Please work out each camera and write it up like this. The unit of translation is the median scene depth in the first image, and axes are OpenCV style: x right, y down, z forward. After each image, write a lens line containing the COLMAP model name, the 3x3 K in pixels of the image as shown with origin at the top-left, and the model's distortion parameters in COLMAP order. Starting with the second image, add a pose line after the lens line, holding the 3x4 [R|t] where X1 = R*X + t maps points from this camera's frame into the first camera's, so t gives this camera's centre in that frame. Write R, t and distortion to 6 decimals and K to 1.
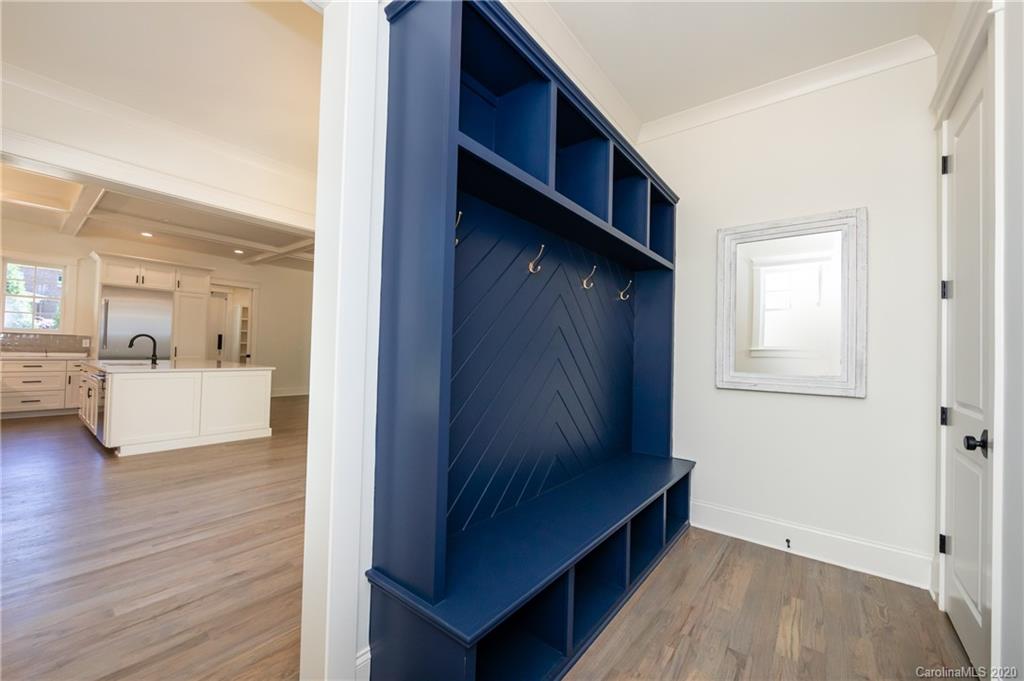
lens RADIAL K [[400.5, 0, 514.4], [0, 400.5, 342.4], [0, 0, 1]] dist [-0.000162, -0.000630]
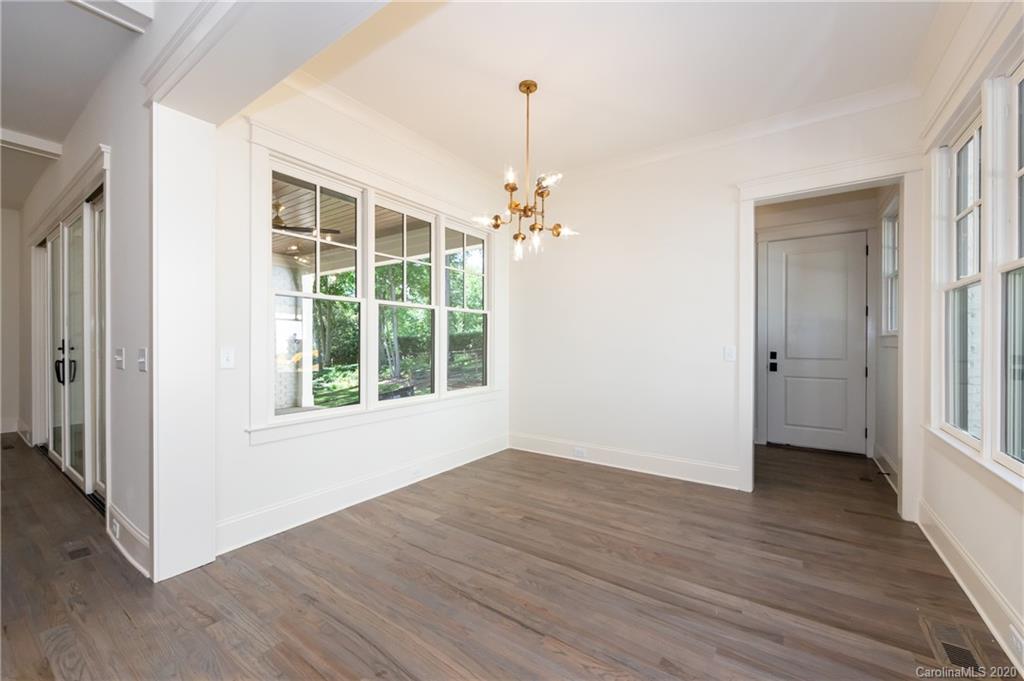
lens RADIAL K [[400.5, 0, 519.1], [0, 400.5, 342.9], [0, 0, 1]] dist [-0.000162, -0.000630]
pose [[-0.058815, -0.035587, 0.997634, -0.585881], [-0.023006, 0.999147, 0.034285, -0.011781], [-0.998004, -0.020935, -0.059584, 0.531963]]
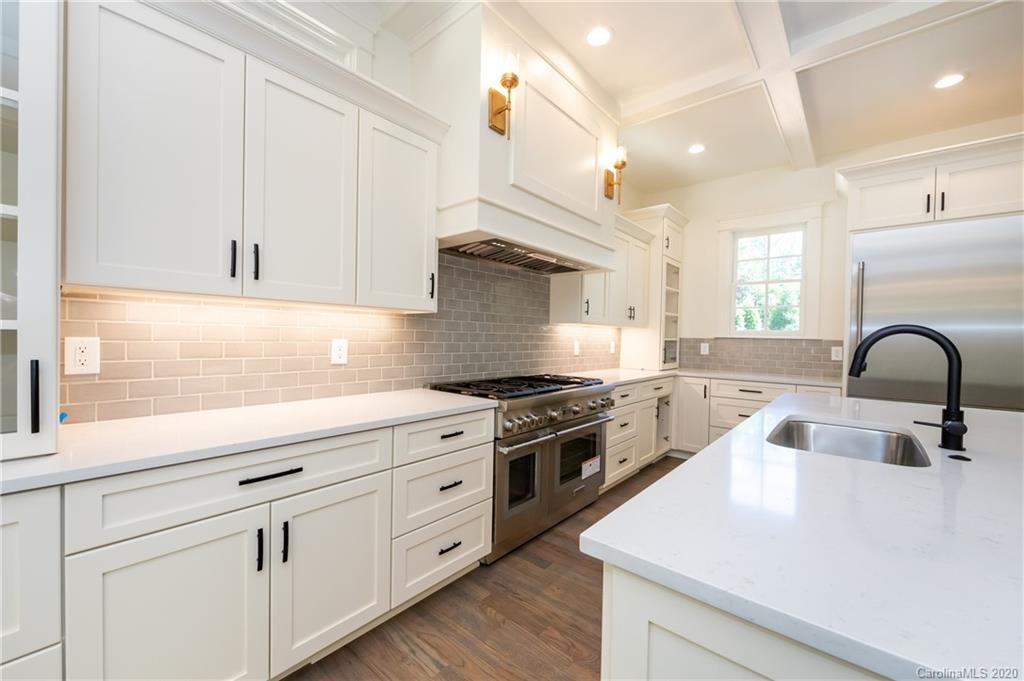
lens RADIAL K [[400.5, 0, 513.7], [0, 400.5, 343.2], [0, 0, 1]] dist [-0.000162, -0.000630]
pose [[-0.039353, -0.014529, -0.999120, -0.518372], [0.000620, 0.999894, -0.014564, -0.004515], [0.999225, -0.001193, -0.039339, 0.593944]]
